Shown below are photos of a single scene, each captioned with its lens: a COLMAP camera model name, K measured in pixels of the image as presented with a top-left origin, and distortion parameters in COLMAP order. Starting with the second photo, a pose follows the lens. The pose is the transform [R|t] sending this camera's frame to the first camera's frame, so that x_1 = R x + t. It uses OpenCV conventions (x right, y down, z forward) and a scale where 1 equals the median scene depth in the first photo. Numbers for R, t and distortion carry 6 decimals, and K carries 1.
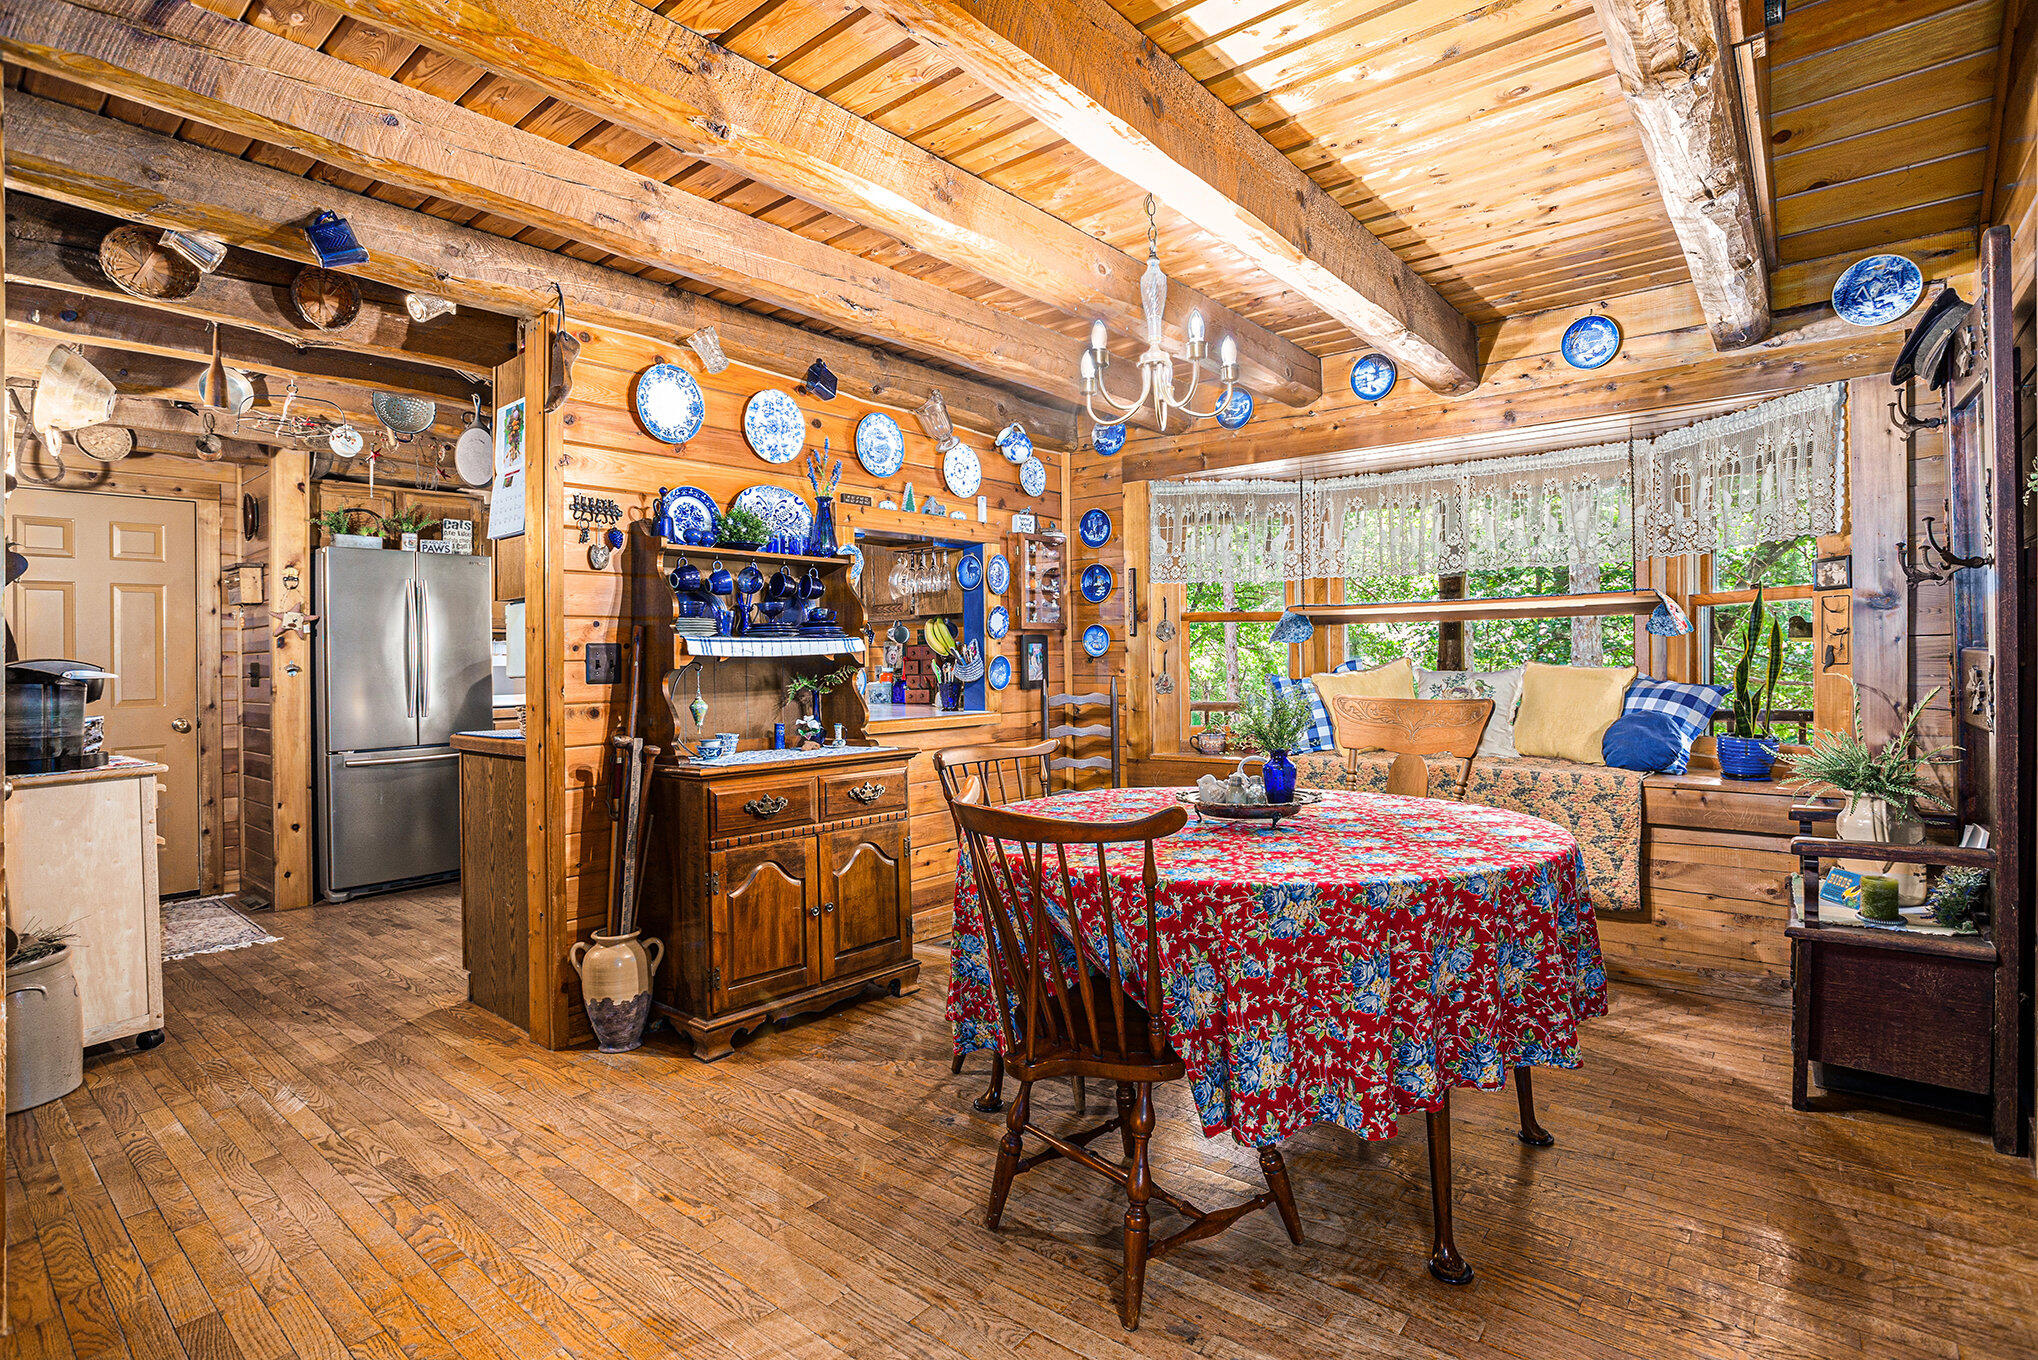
lens RADIAL K [[1009.5, 0, 1033.0], [0, 1009.5, 676.4], [0, 0, 1]] dist [-0.017895, 0.000136]
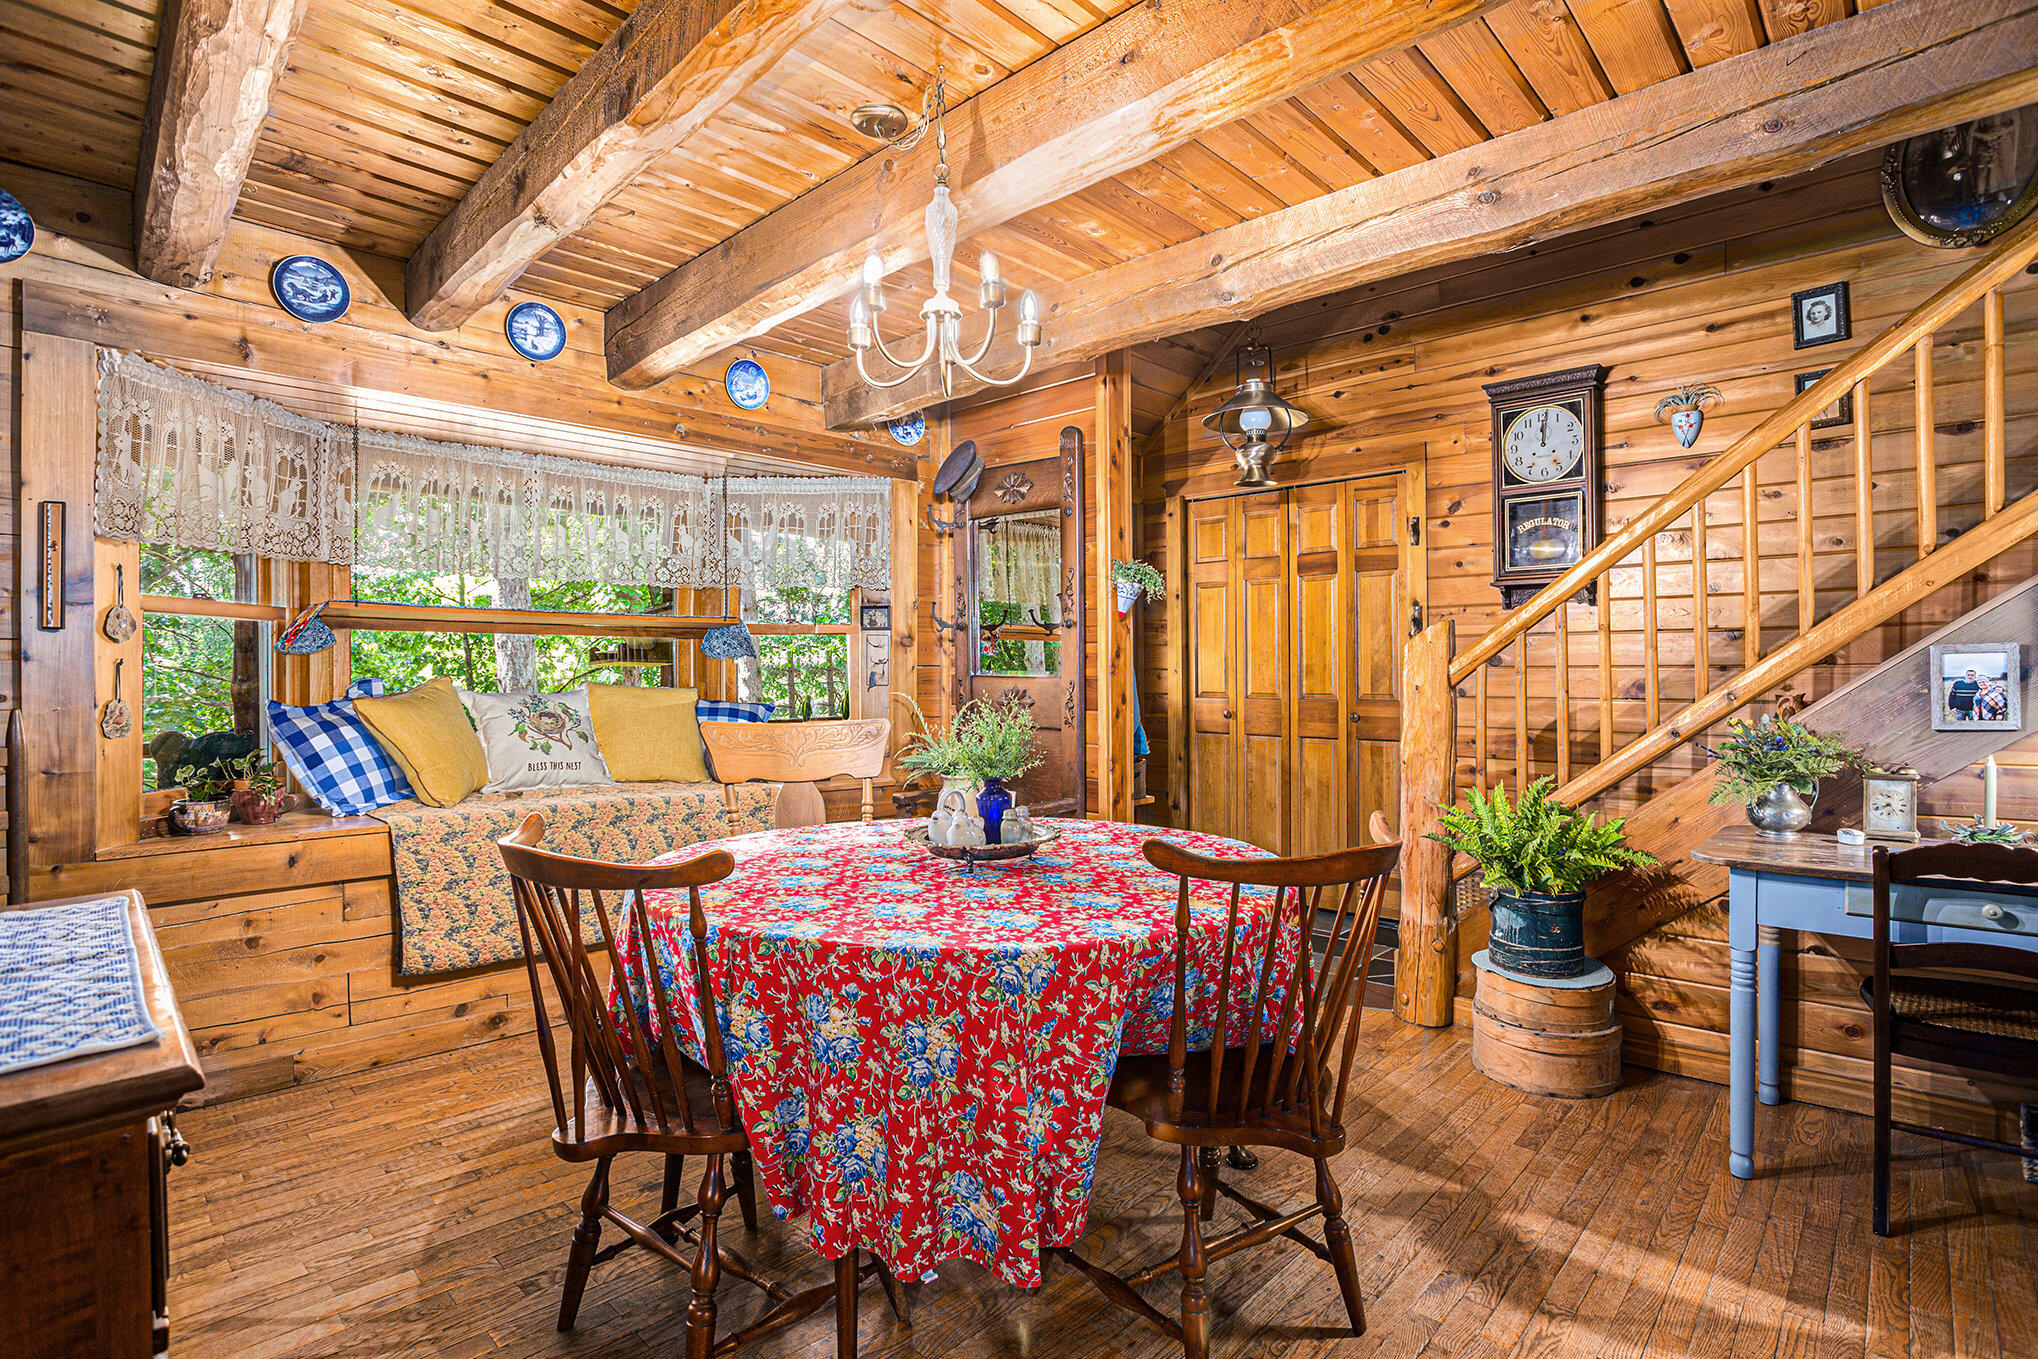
lens RADIAL K [[1009.5, 0, 1031.2], [0, 1009.5, 675.7], [0, 0, 1]] dist [-0.017895, 0.000136]
pose [[0.111004, 0.014351, 0.993716, -0.421187], [0.013497, 0.999782, -0.015947, -0.001360], [-0.993728, 0.015182, 0.110786, 0.520232]]
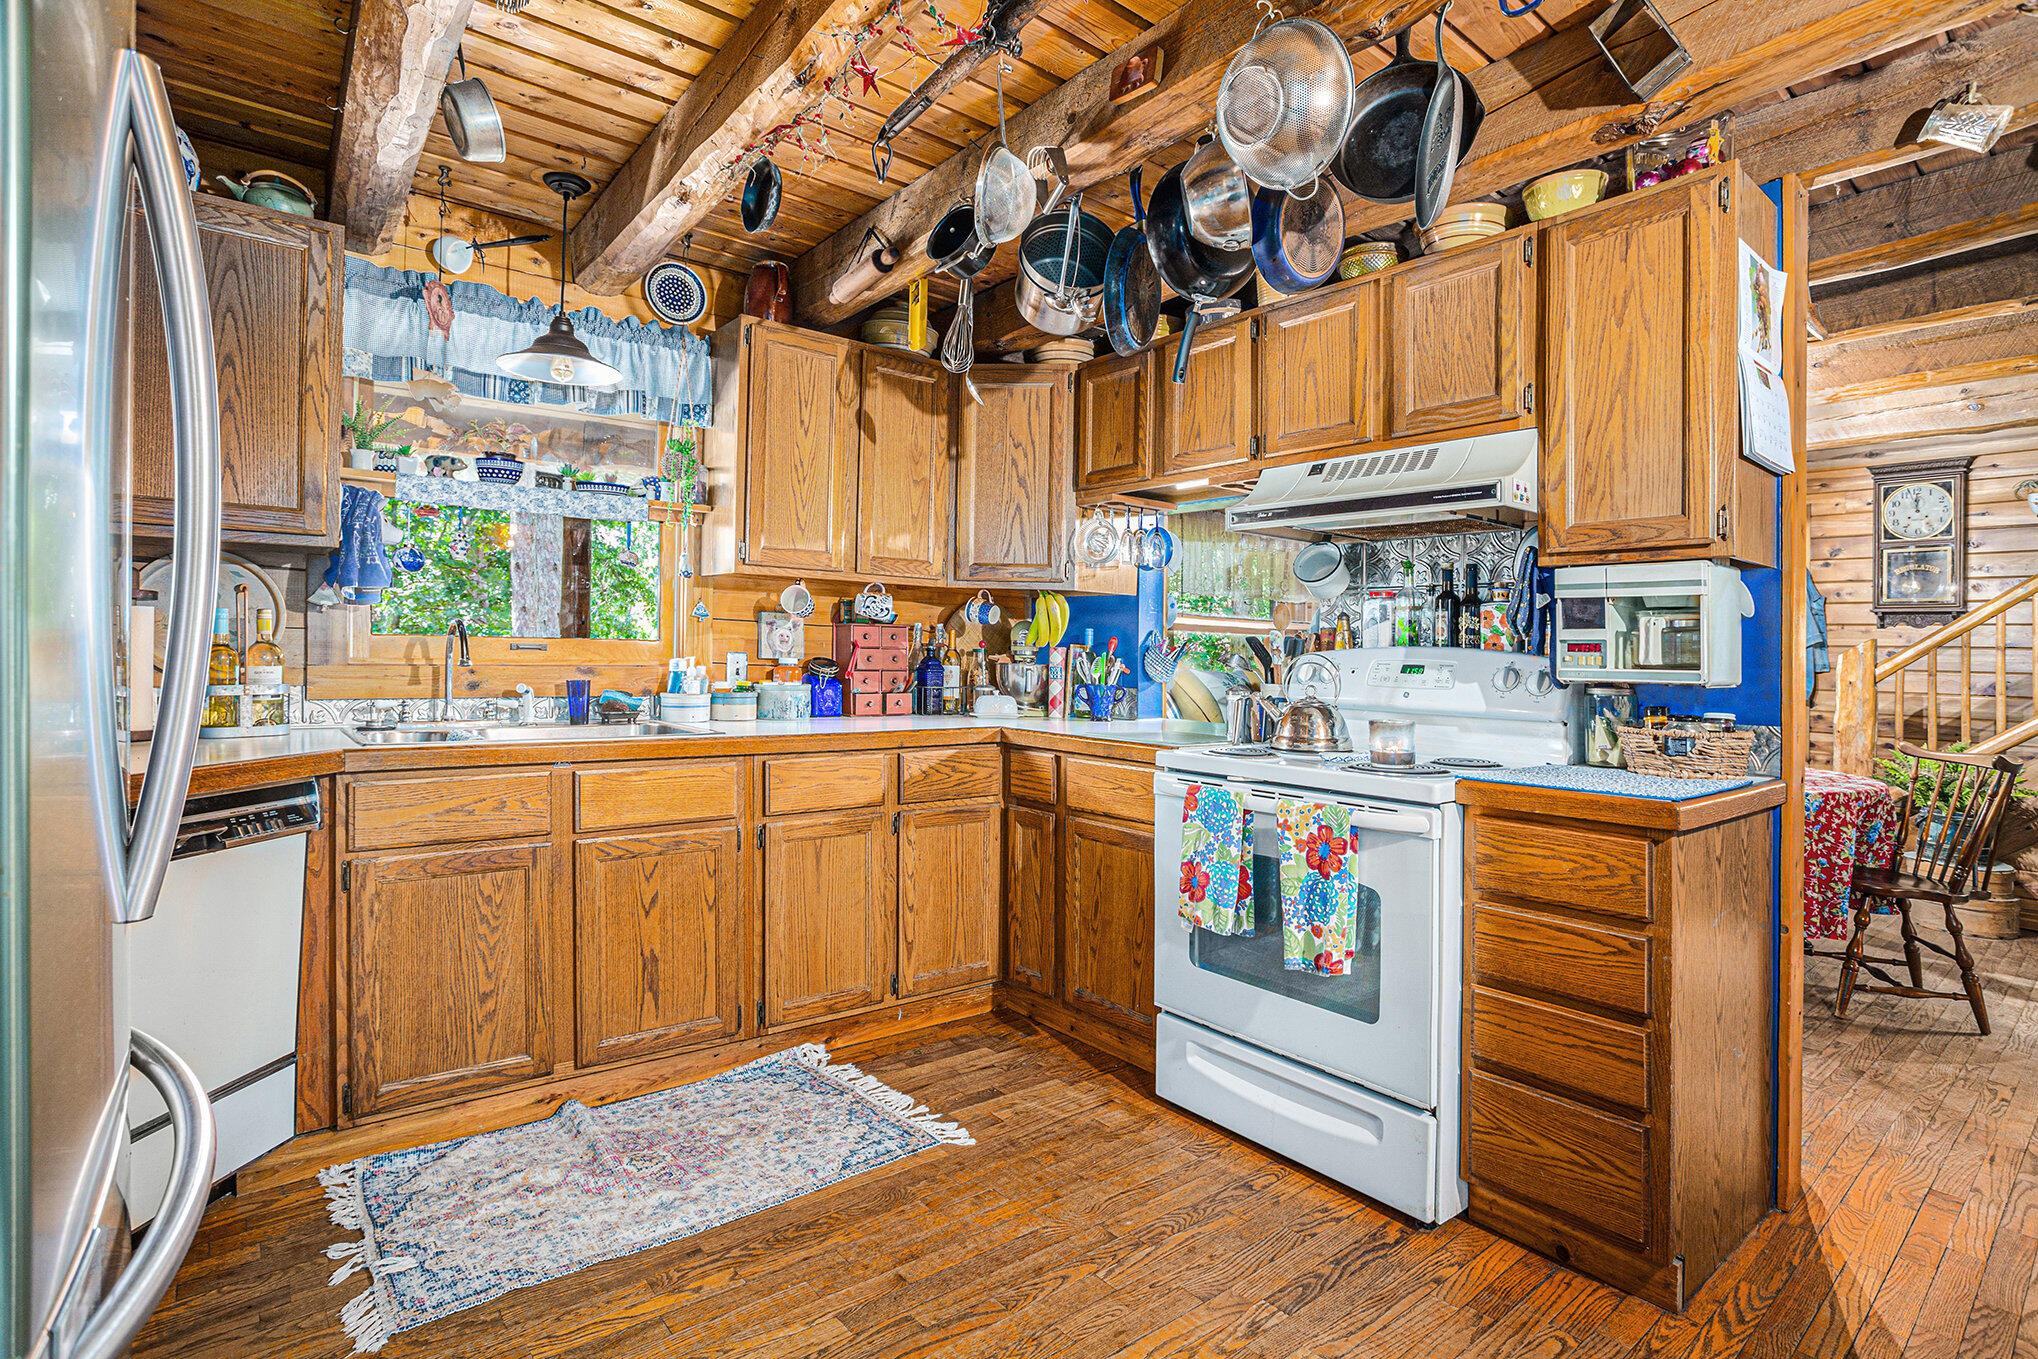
lens RADIAL K [[1009.5, 0, 1021.0], [0, 1009.5, 670.7], [0, 0, 1]] dist [-0.017895, 0.000136]
pose [[0.217897, 0.016236, 0.975837, -1.245328], [-0.021111, 0.999706, -0.011920, 0.033454], [-0.975743, -0.018003, 0.218176, 1.264249]]
